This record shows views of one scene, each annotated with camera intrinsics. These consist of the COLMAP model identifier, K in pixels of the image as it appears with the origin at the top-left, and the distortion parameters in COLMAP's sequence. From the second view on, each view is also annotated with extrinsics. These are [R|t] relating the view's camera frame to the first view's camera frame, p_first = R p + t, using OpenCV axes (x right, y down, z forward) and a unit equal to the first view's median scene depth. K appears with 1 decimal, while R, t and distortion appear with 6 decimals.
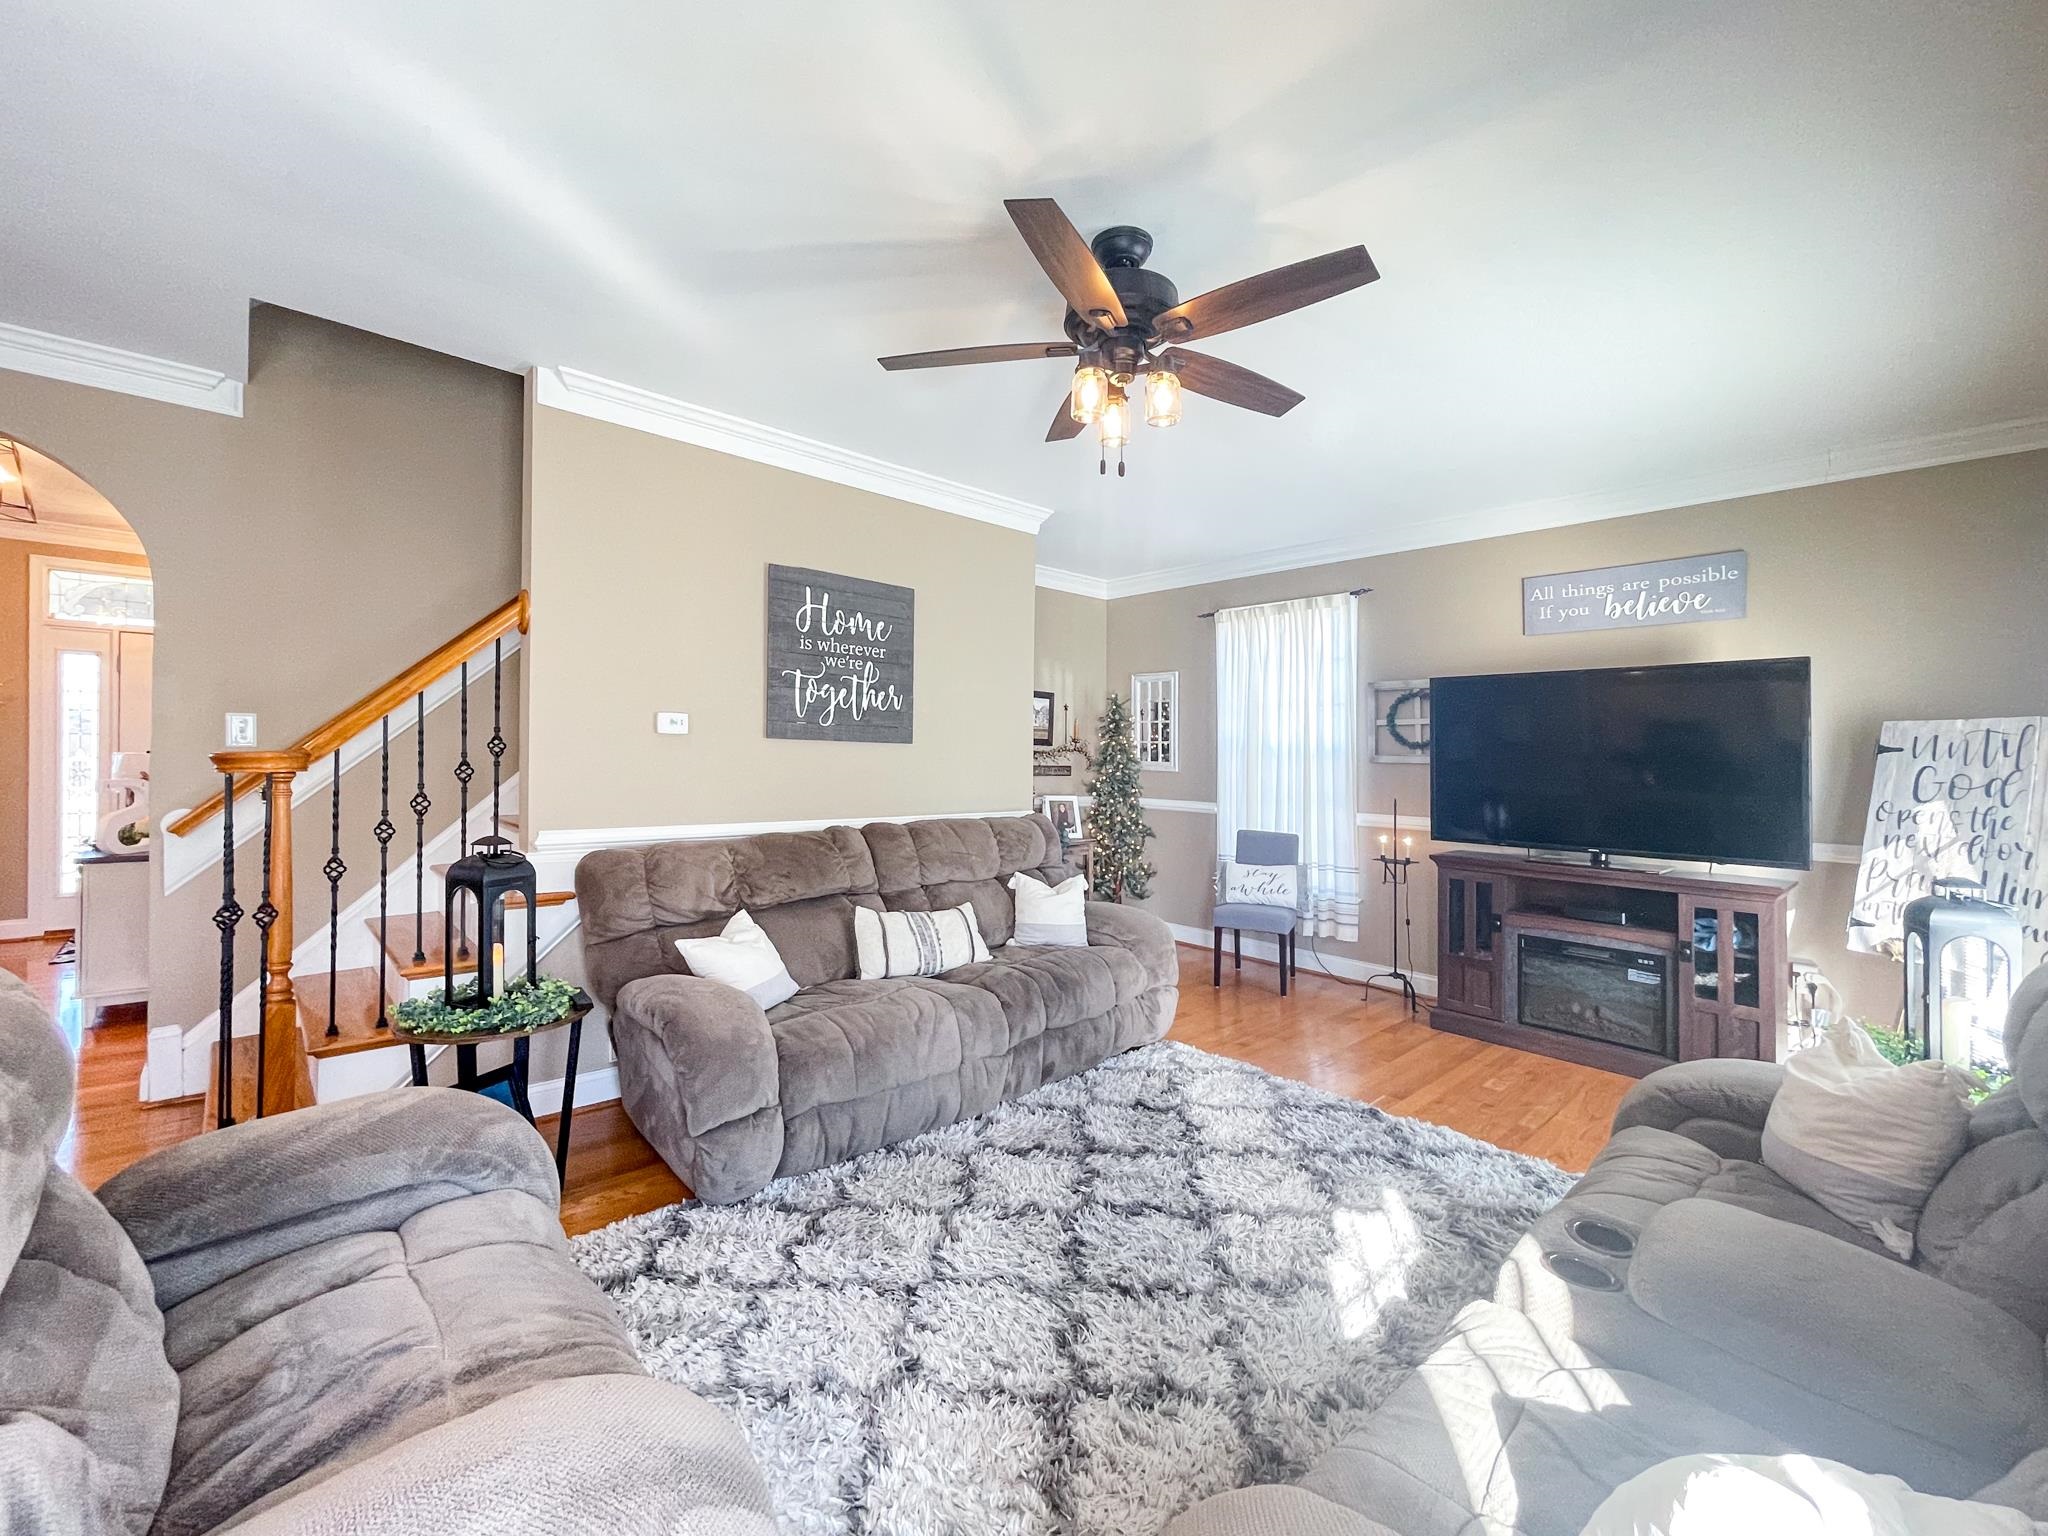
lens RADIAL K [[836.7, 0, 1019.9], [0, 836.7, 738.0], [0, 0, 1]] dist [-0.004201, -0.000530]
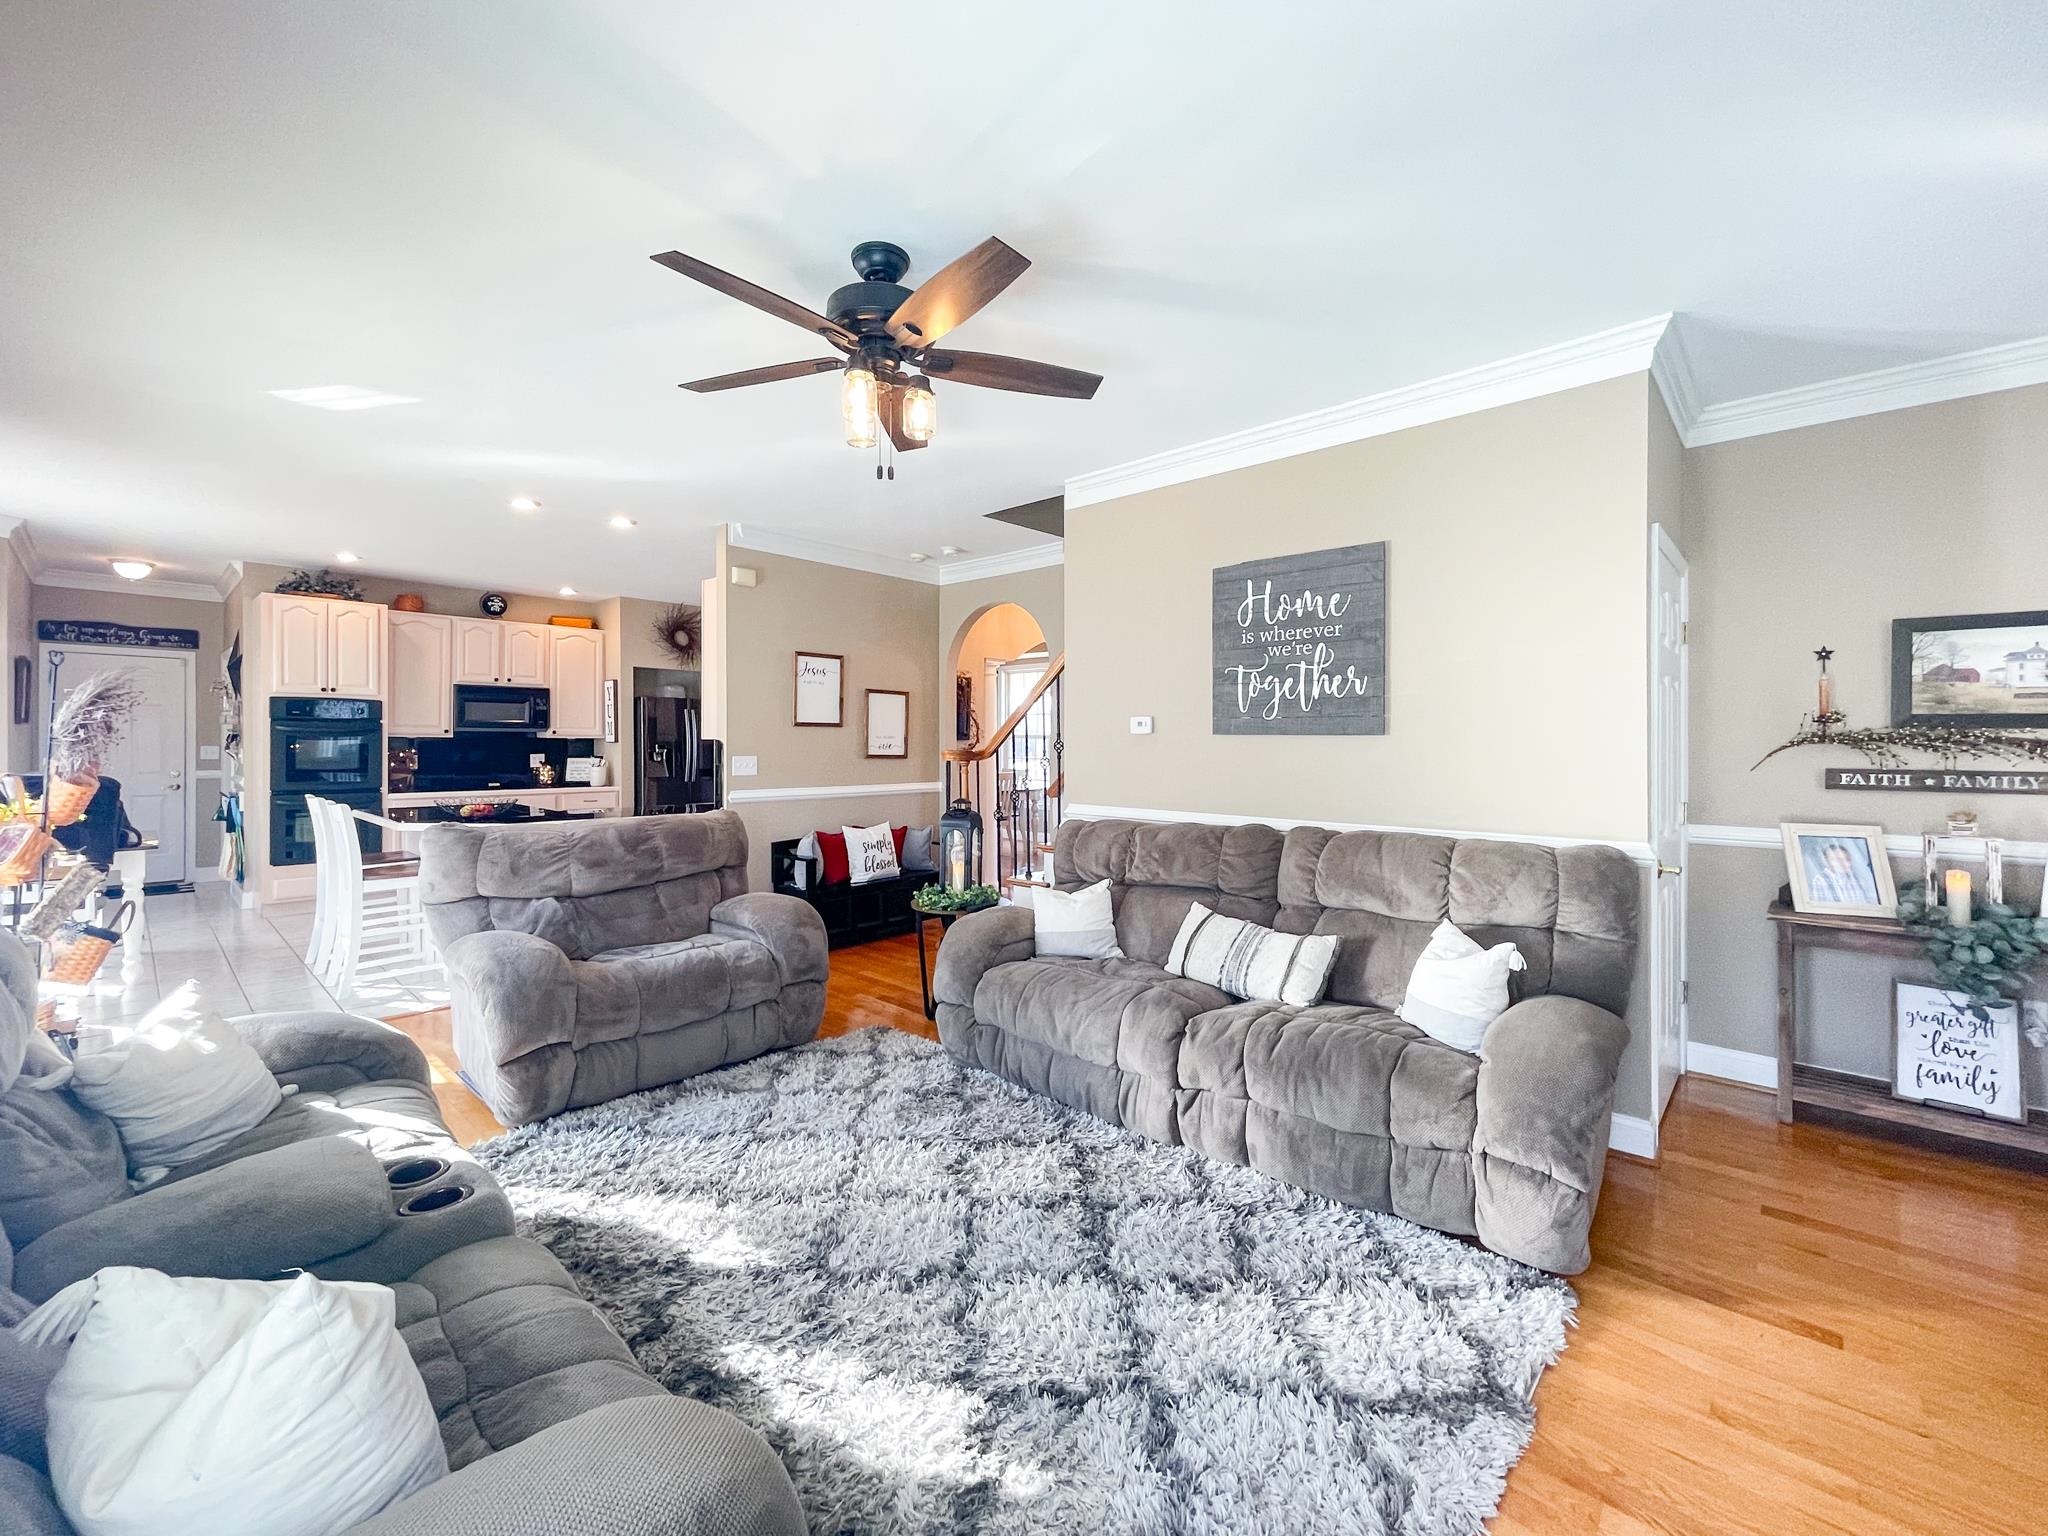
lens RADIAL K [[836.7, 0, 1010.2], [0, 836.7, 741.4], [0, 0, 1]] dist [-0.004201, -0.000530]
pose [[0.067207, -0.021730, -0.997502, 0.683622], [0.019343, 0.999603, -0.020472, 0.023670], [0.997552, -0.017919, 0.067601, 0.625813]]
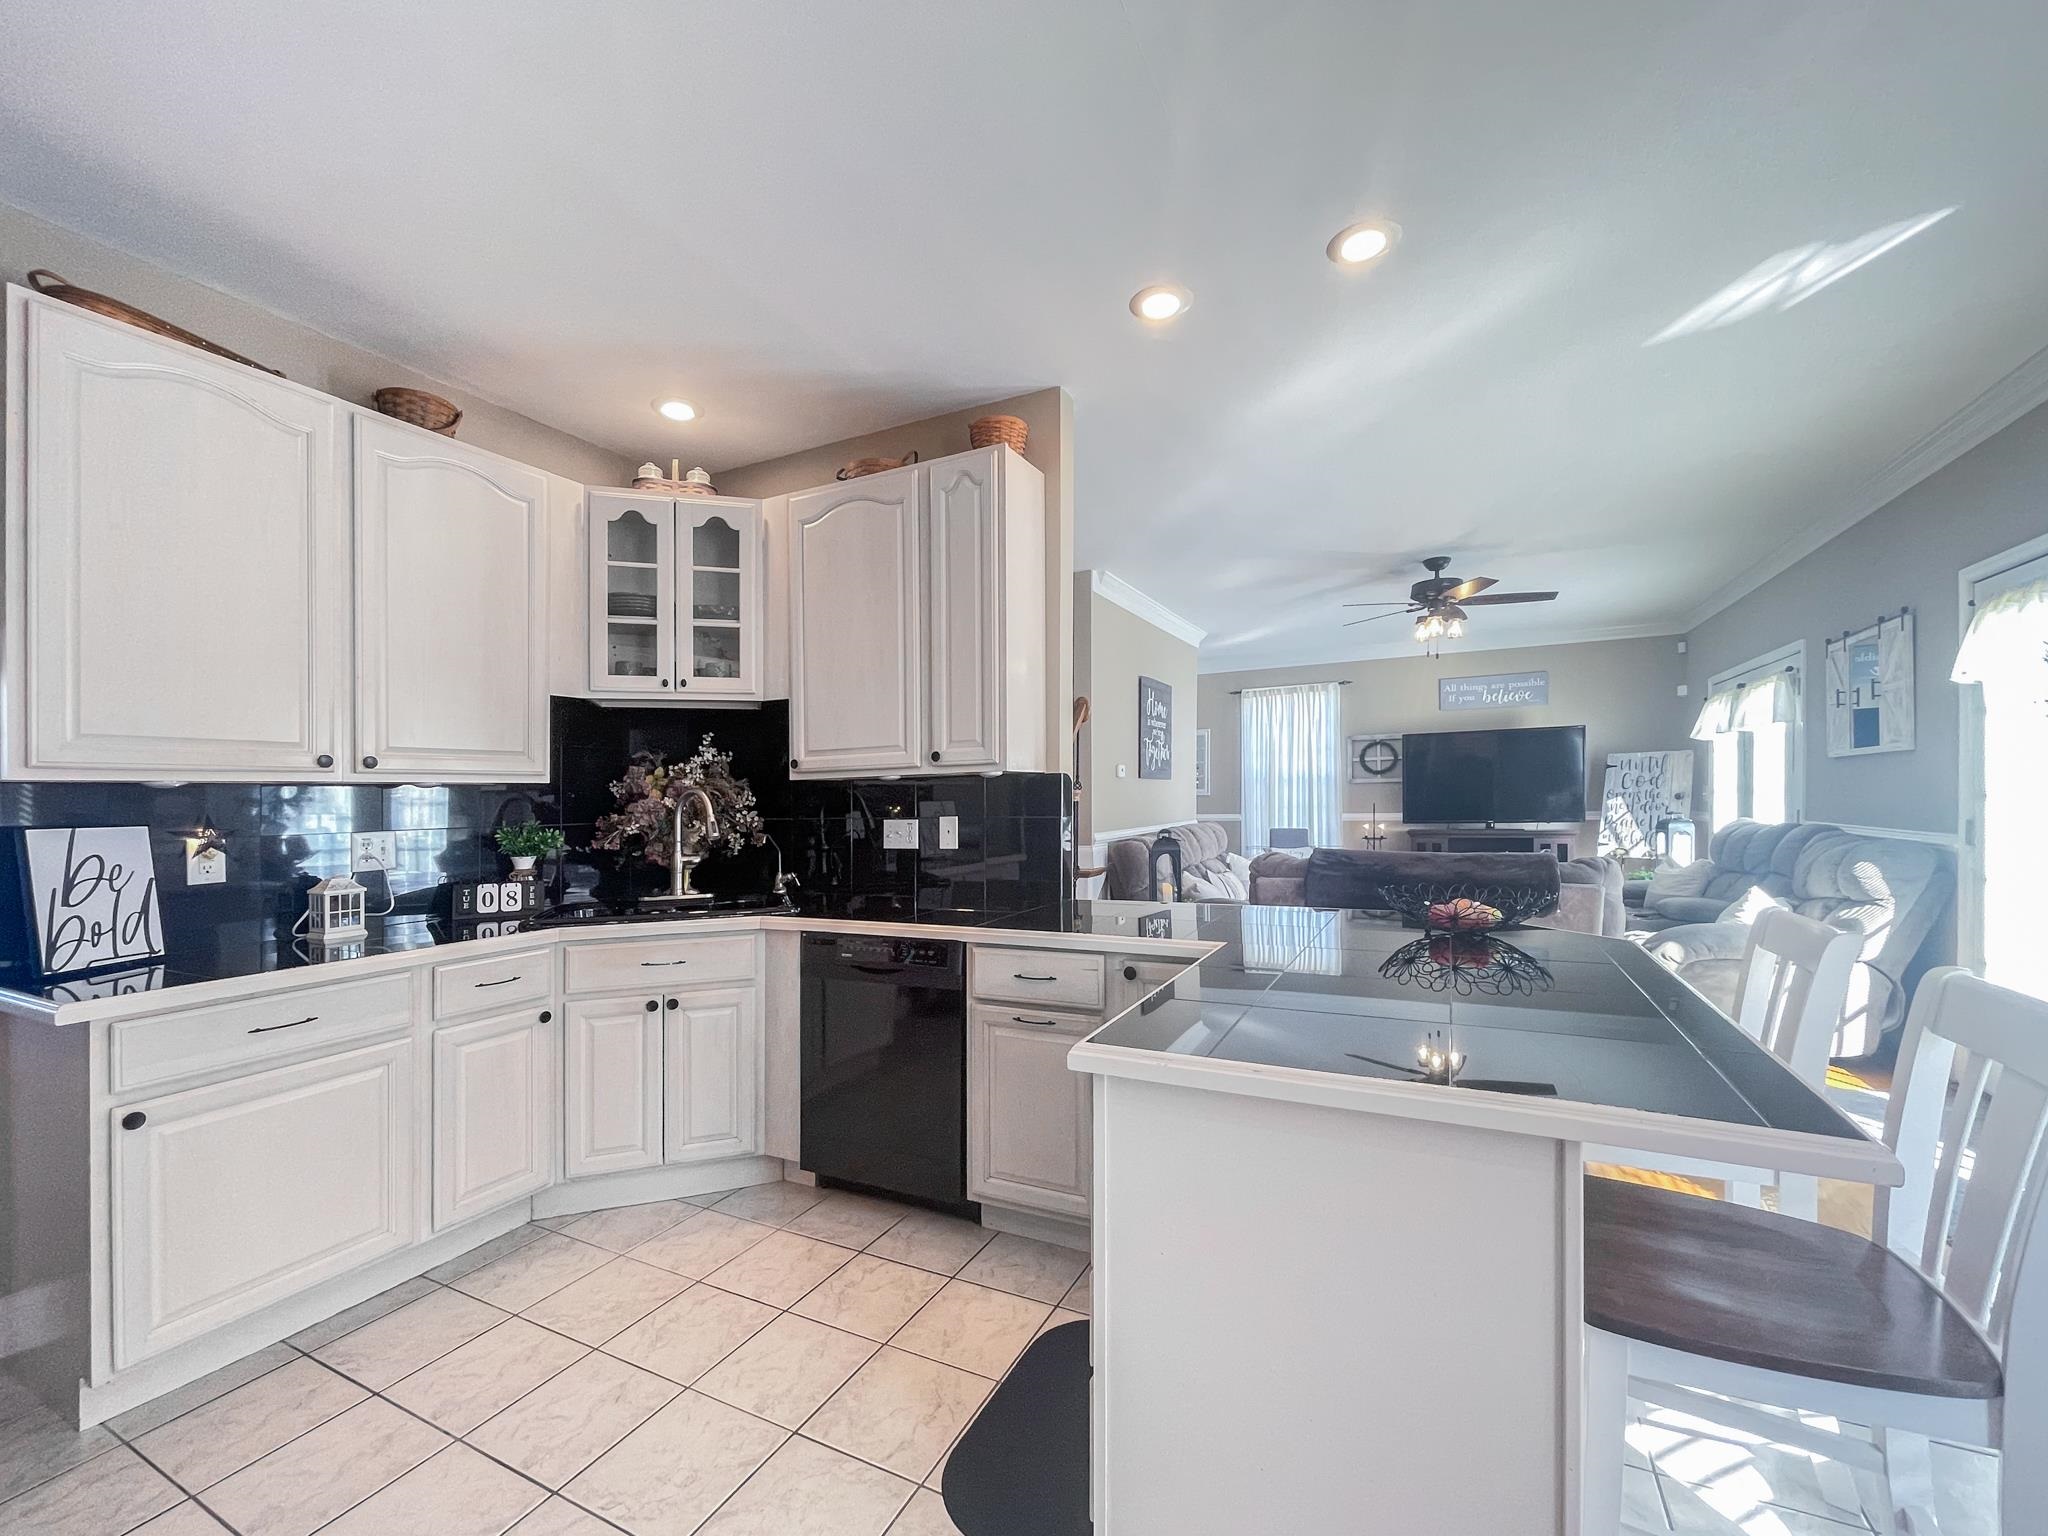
lens RADIAL K [[836.7, 0, 1028.2], [0, 836.7, 809.3], [0, 0, 1]] dist [-0.004201, -0.000530]
pose [[0.939284, -0.040085, 0.340791, -1.030418], [0.029542, 0.998912, 0.036071, 0.001541], [-0.341866, -0.023813, 0.939447, -0.494182]]
